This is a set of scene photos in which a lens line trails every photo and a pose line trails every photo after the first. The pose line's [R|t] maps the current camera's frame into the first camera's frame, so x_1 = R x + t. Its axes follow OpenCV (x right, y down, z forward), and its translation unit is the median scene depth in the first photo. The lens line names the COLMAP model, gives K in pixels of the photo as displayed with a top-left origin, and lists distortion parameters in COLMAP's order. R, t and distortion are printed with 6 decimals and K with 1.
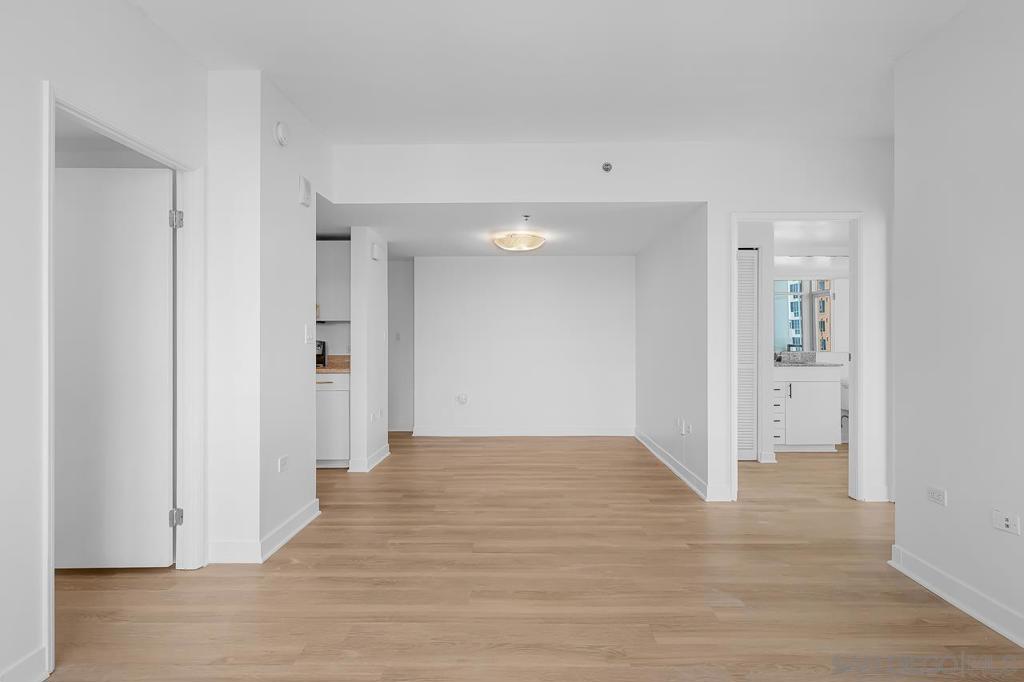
lens RADIAL K [[567.4, 0, 512.0], [0, 567.4, 341.0], [0, 0, 1]] dist [0.009376, 0.000696]
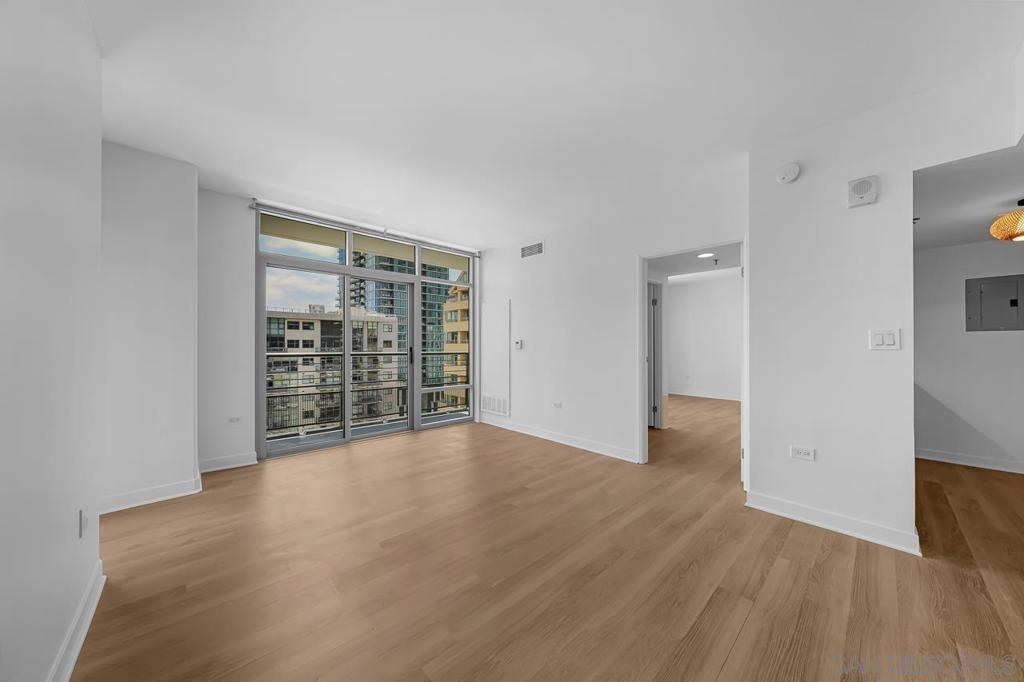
lens RADIAL K [[347.3, 0, 516.6], [0, 347.3, 343.9], [0, 0, 1]] dist [-0.002182, -0.000080]
pose [[-0.712690, -0.002843, -0.701474, 0.474079], [-0.001216, 0.999995, -0.002817, -0.002723], [0.701478, -0.001155, -0.712690, 1.034314]]
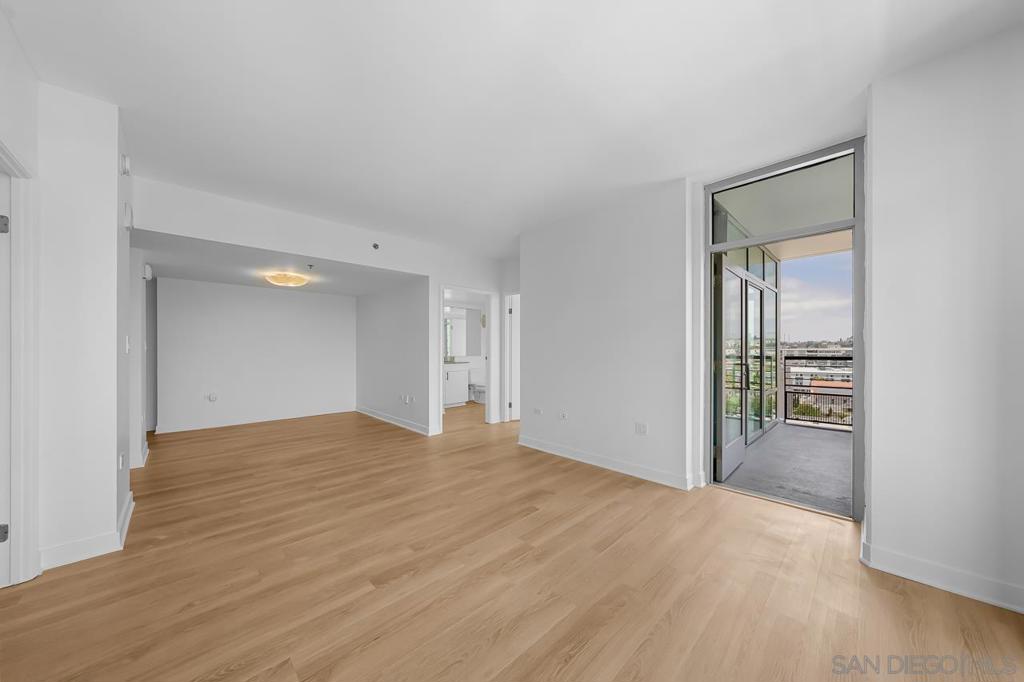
lens RADIAL K [[356.9, 0, 516.0], [0, 356.9, 350.8], [0, 0, 1]] dist [-0.000321, 0.000149]
pose [[0.701680, -0.000597, 0.712492, -0.337669], [0.001001, 0.999999, -0.000148, 0.001889], [-0.712491, 0.000817, 0.701681, -0.034283]]
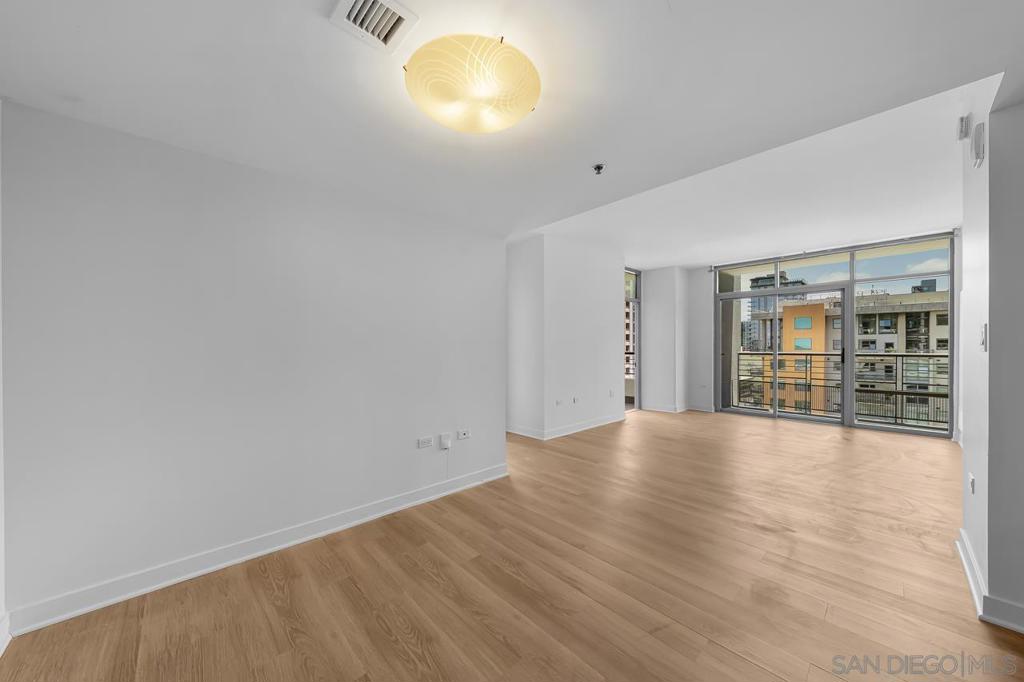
lens RADIAL K [[356.9, 0, 516.0], [0, 356.9, 350.8], [0, 0, 1]] dist [-0.000321, 0.000149]
pose [[-0.700738, -0.003538, 0.713410, -0.279890], [0.004920, 0.999940, 0.009791, -0.003413], [-0.713401, 0.010371, -0.700679, 1.800185]]
